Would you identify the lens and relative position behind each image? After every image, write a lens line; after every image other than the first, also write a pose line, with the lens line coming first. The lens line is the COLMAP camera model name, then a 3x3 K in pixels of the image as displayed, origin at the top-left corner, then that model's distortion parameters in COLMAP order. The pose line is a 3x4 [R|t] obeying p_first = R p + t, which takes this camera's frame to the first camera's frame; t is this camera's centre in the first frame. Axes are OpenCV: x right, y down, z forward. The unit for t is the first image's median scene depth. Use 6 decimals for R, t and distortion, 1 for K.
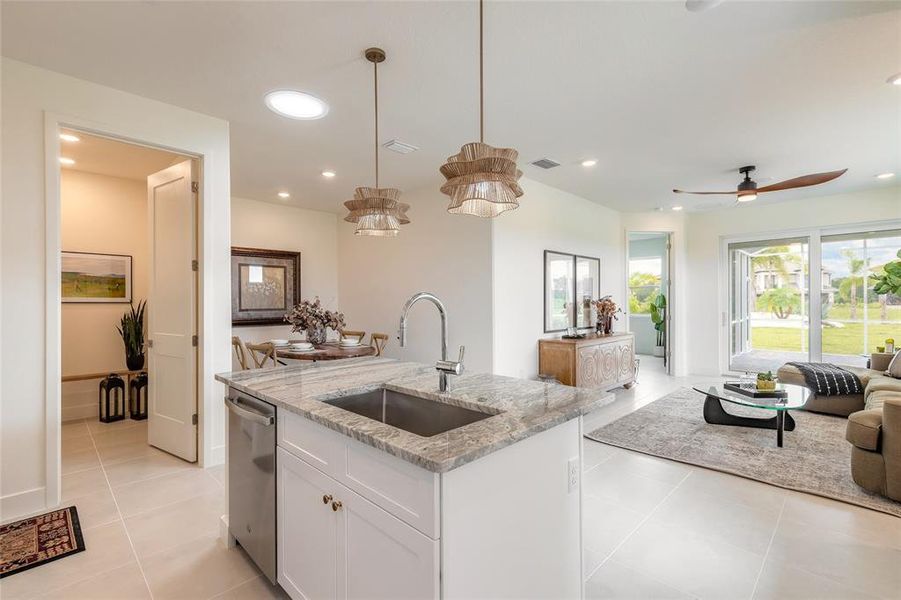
lens RADIAL K [[410.9, 0, 443.3], [0, 410.9, 302.3], [0, 0, 1]] dist [0.000633, 0.000117]
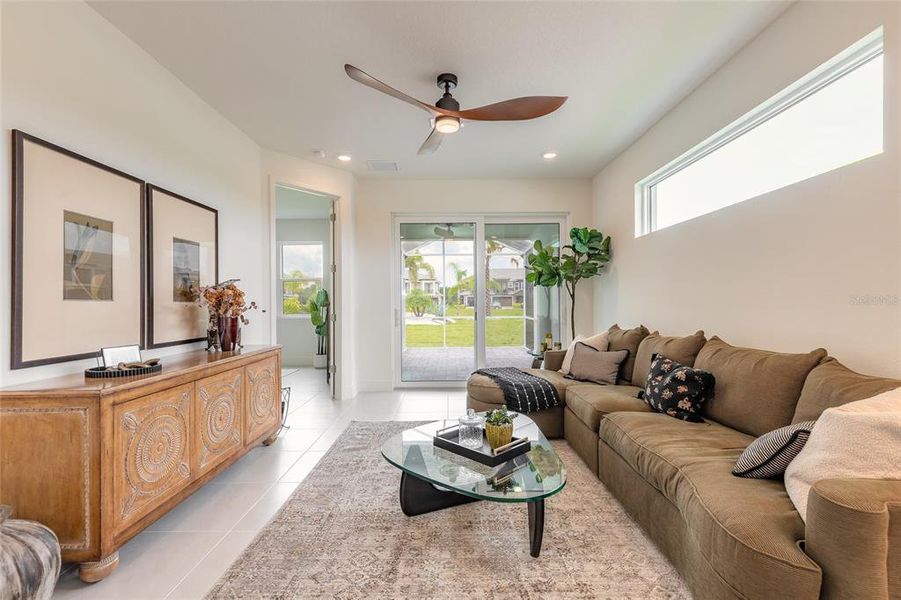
lens RADIAL K [[406.3, 0, 448.5], [0, 406.3, 302.2], [0, 0, 1]] dist [0.005328, 0.000106]
pose [[0.705515, 0.001662, 0.708693, 0.272893], [0.004484, 0.999967, -0.006809, 0.023177], [-0.708680, 0.007982, 0.705485, 0.517725]]
